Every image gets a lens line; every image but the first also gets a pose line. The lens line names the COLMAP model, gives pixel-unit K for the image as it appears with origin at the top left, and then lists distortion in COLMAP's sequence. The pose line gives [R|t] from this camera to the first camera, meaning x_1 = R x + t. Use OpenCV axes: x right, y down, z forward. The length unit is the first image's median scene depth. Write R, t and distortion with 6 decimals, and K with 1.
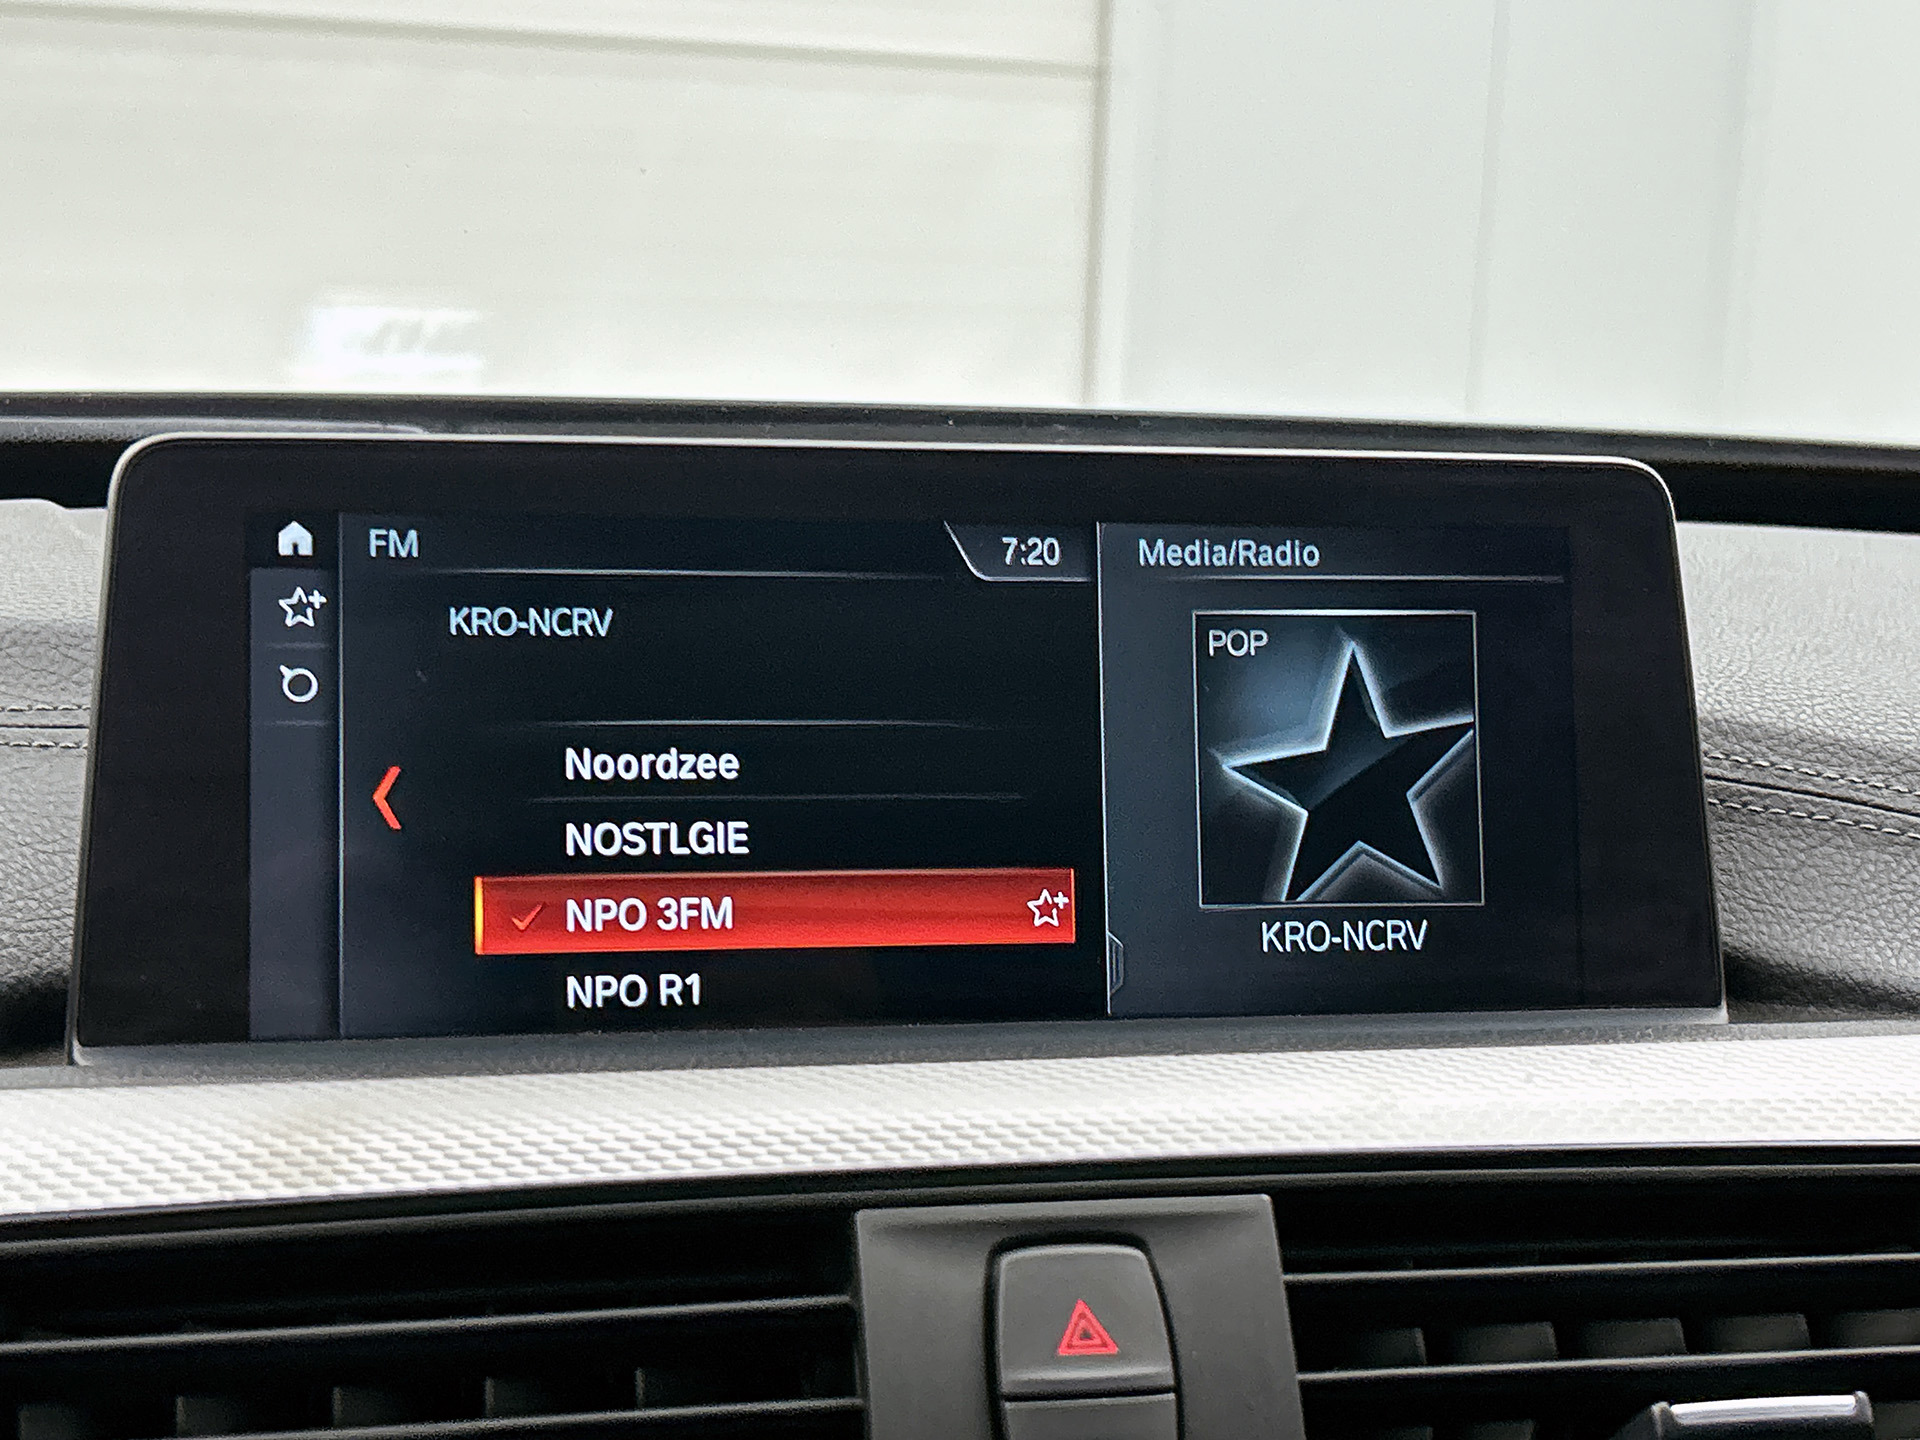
lens RADIAL K [[2721.5, 0, 969.7], [0, 2721.5, 745.8], [0, 0, 1]] dist [0.166365, -0.598599]
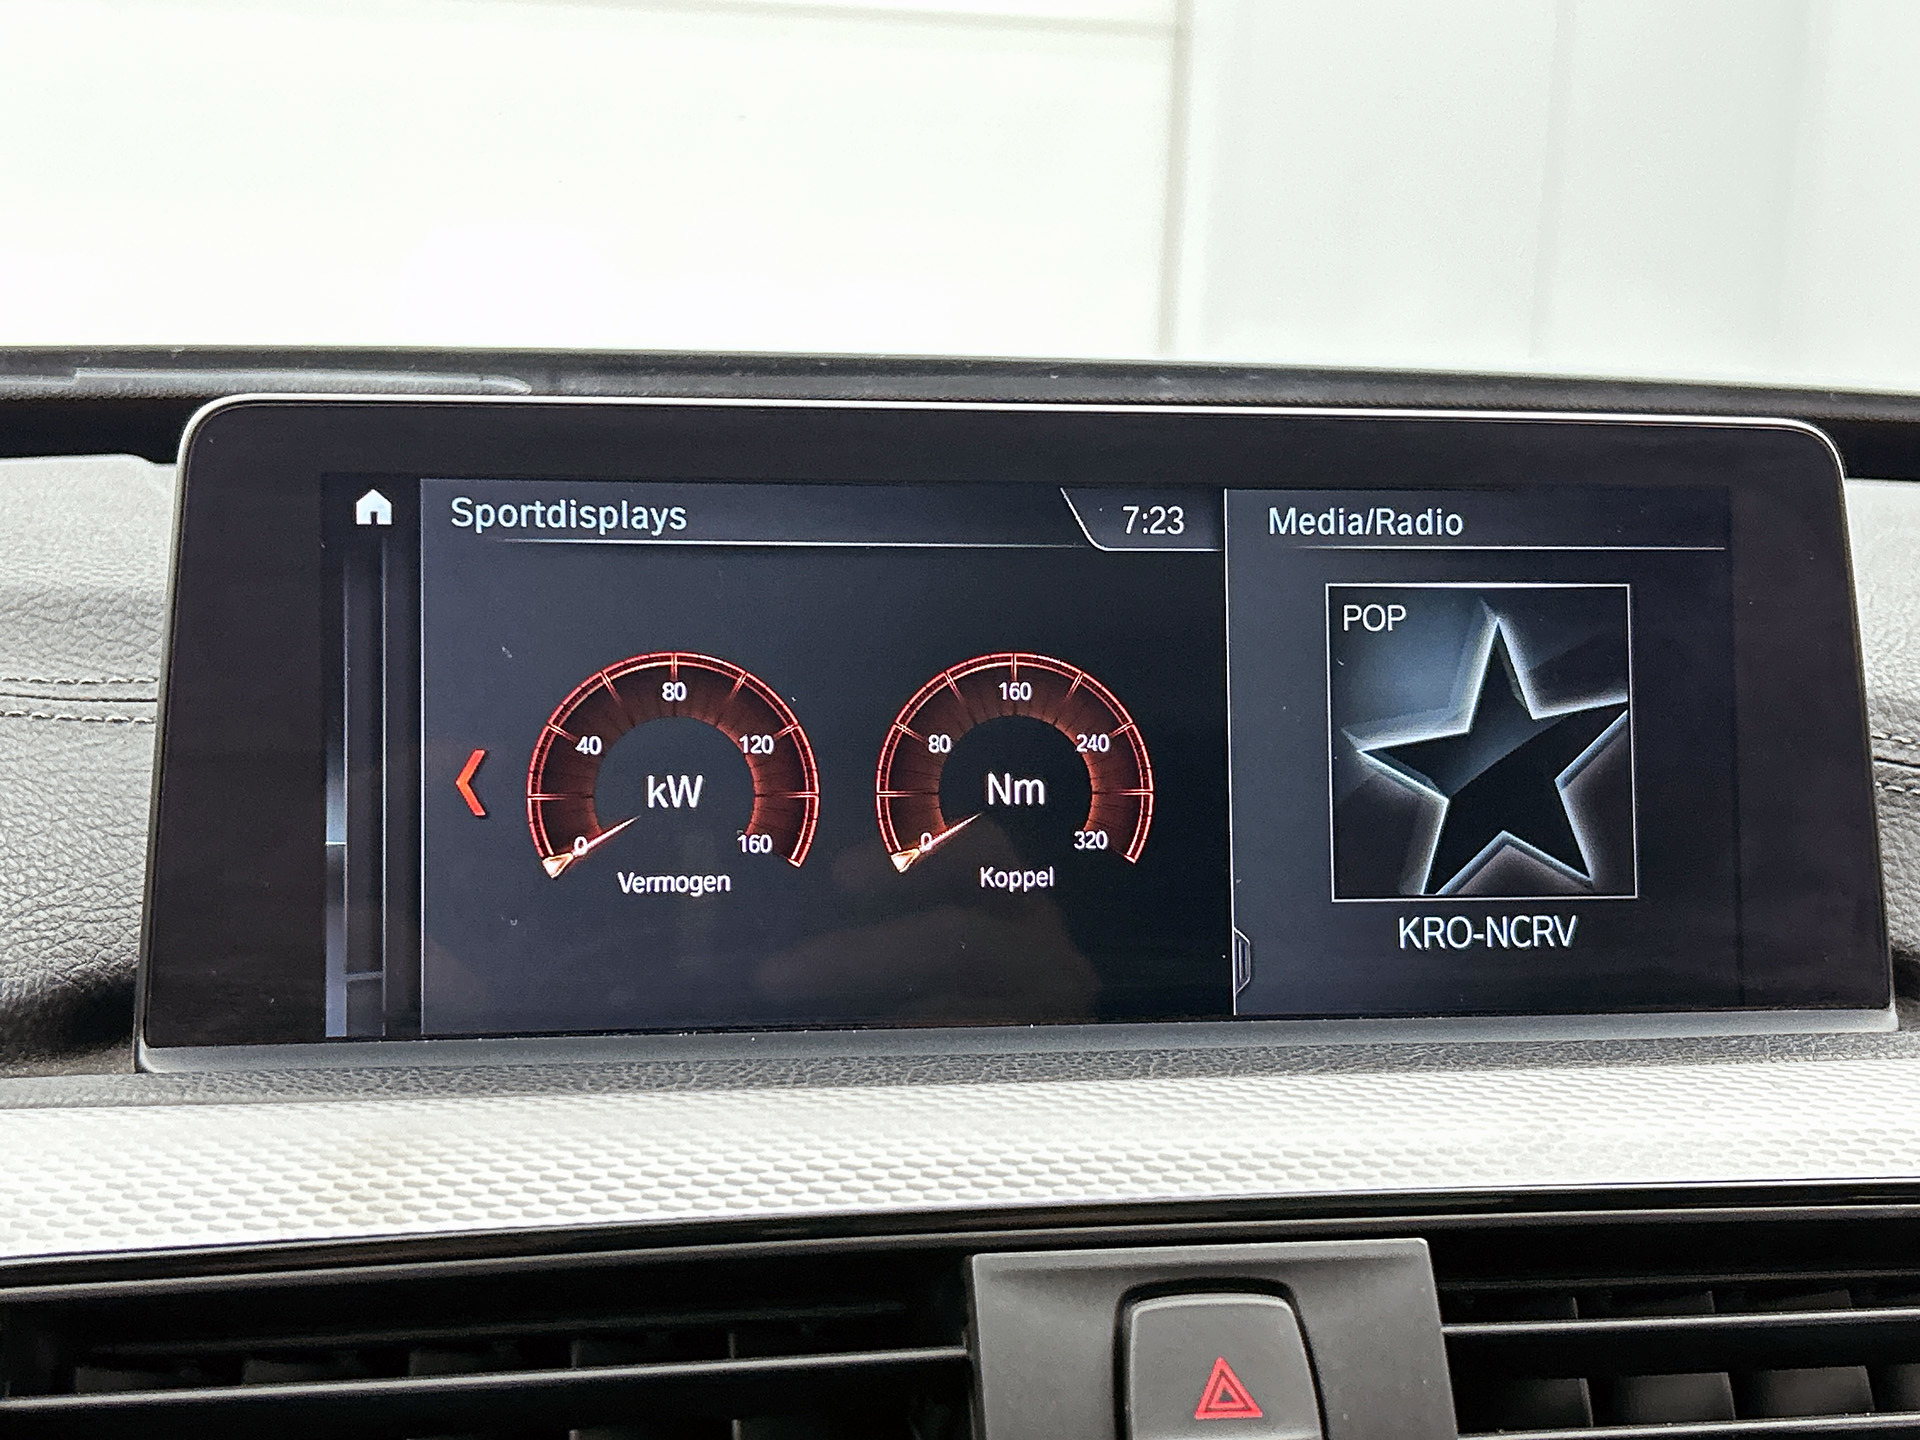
lens RADIAL K [[2576.8, 0, 960.0], [0, 2576.8, 720.0], [0, 0, 1]] dist [0.156610, -0.598142]
pose [[0.999411, 0.004445, -0.034017, -0.013290], [-0.003834, 0.999830, 0.018008, -0.018247], [0.034091, -0.017867, 0.999259, 0.109204]]
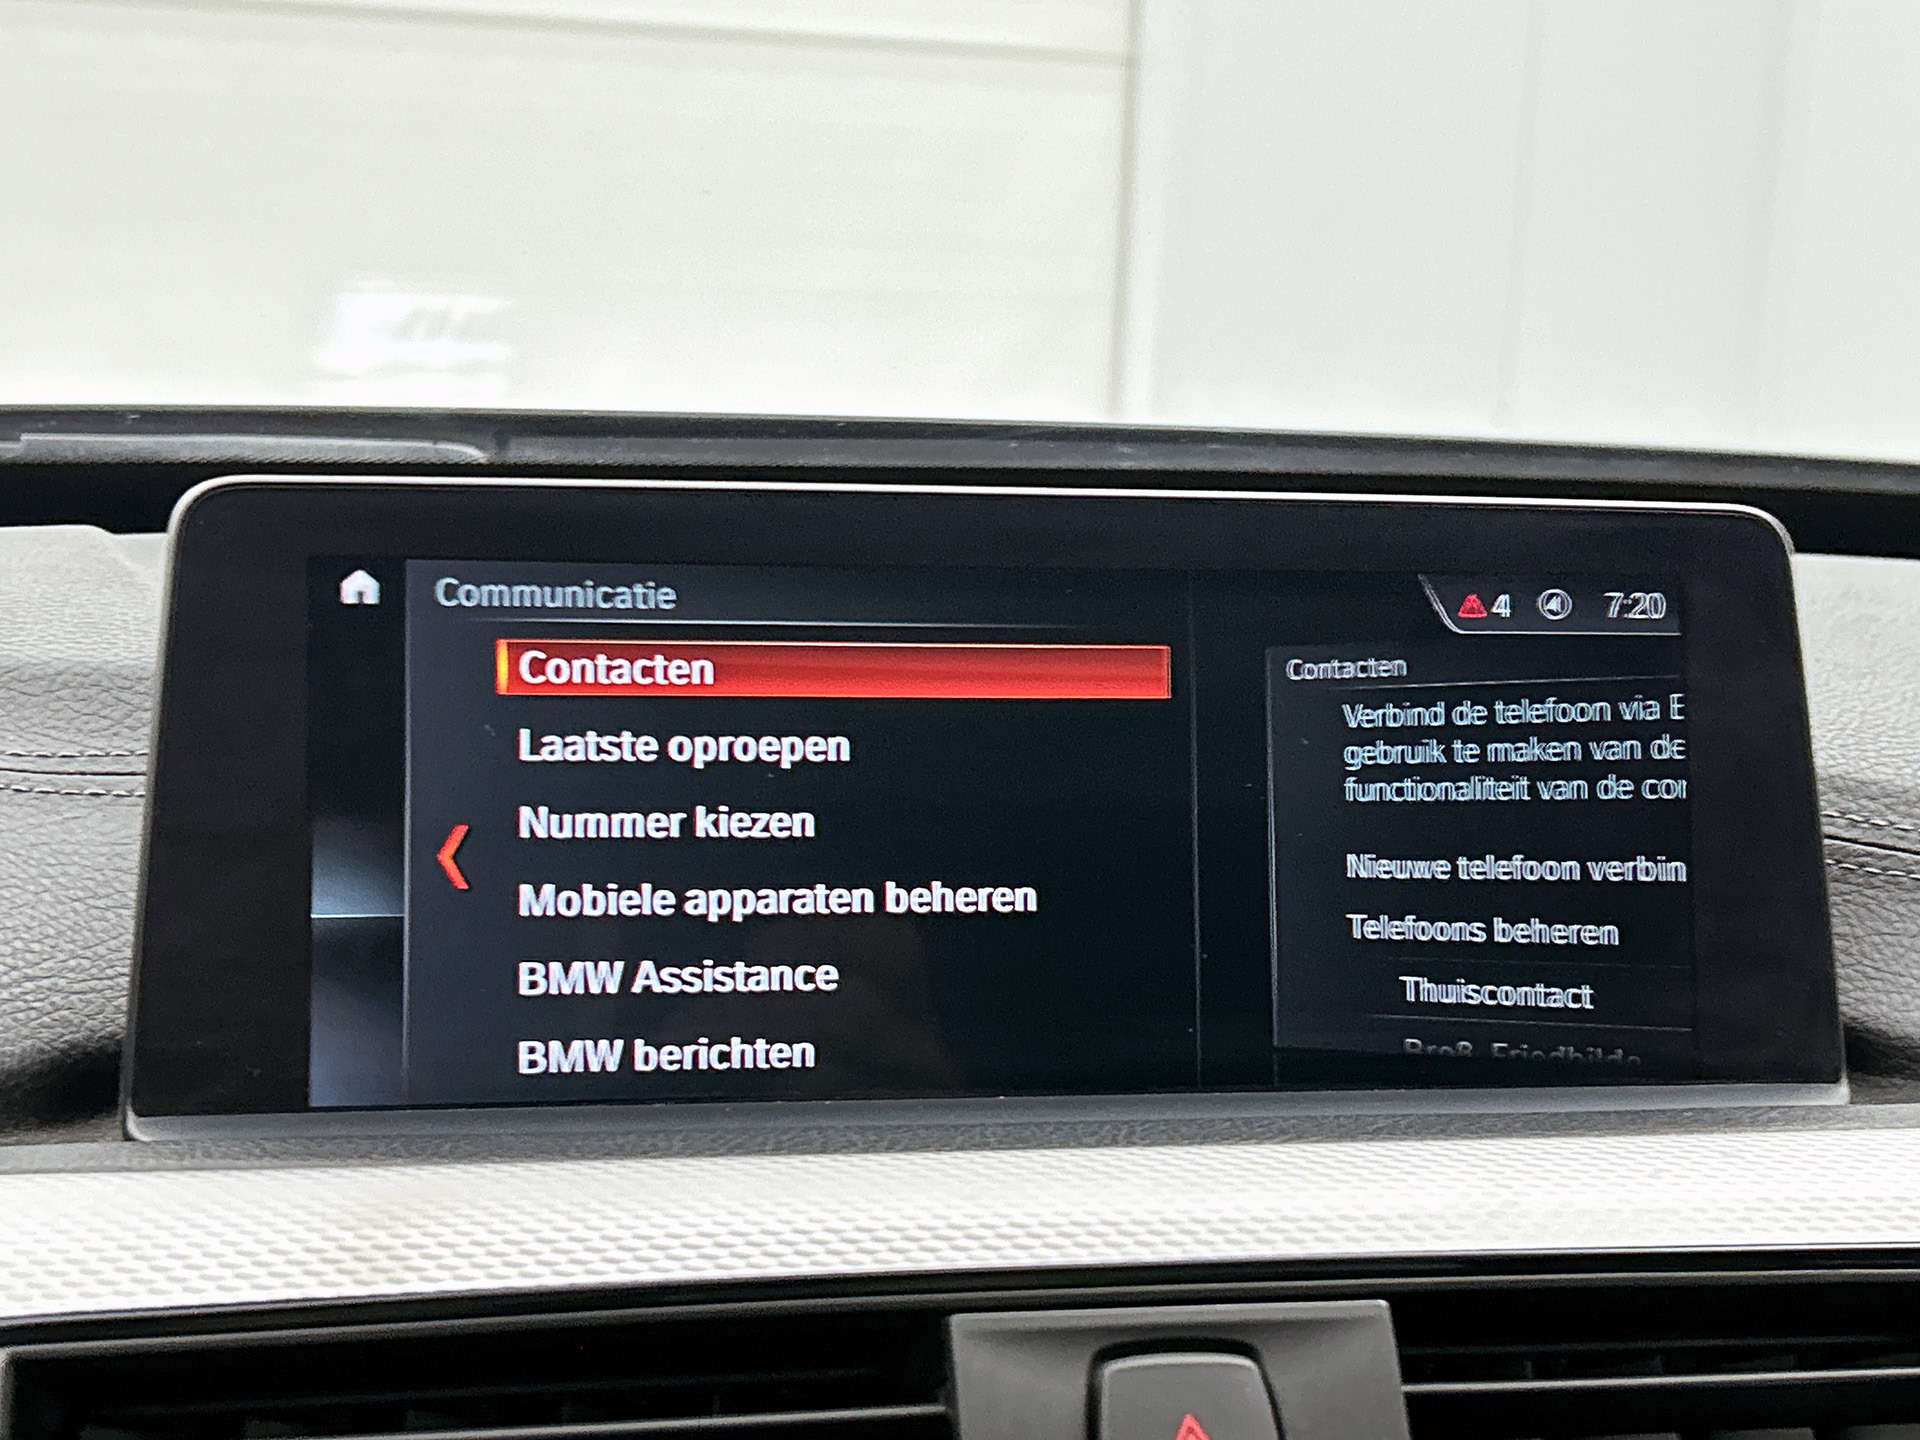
lens RADIAL K [[2726.1, 0, 939.2], [0, 2726.1, 751.0], [0, 0, 1]] dist [0.153907, -0.577623]
pose [[0.999790, 0.007743, -0.018976, -0.022654], [-0.007631, 0.999953, 0.005923, -0.023838], [0.019021, -0.005777, 0.999802, 0.040344]]
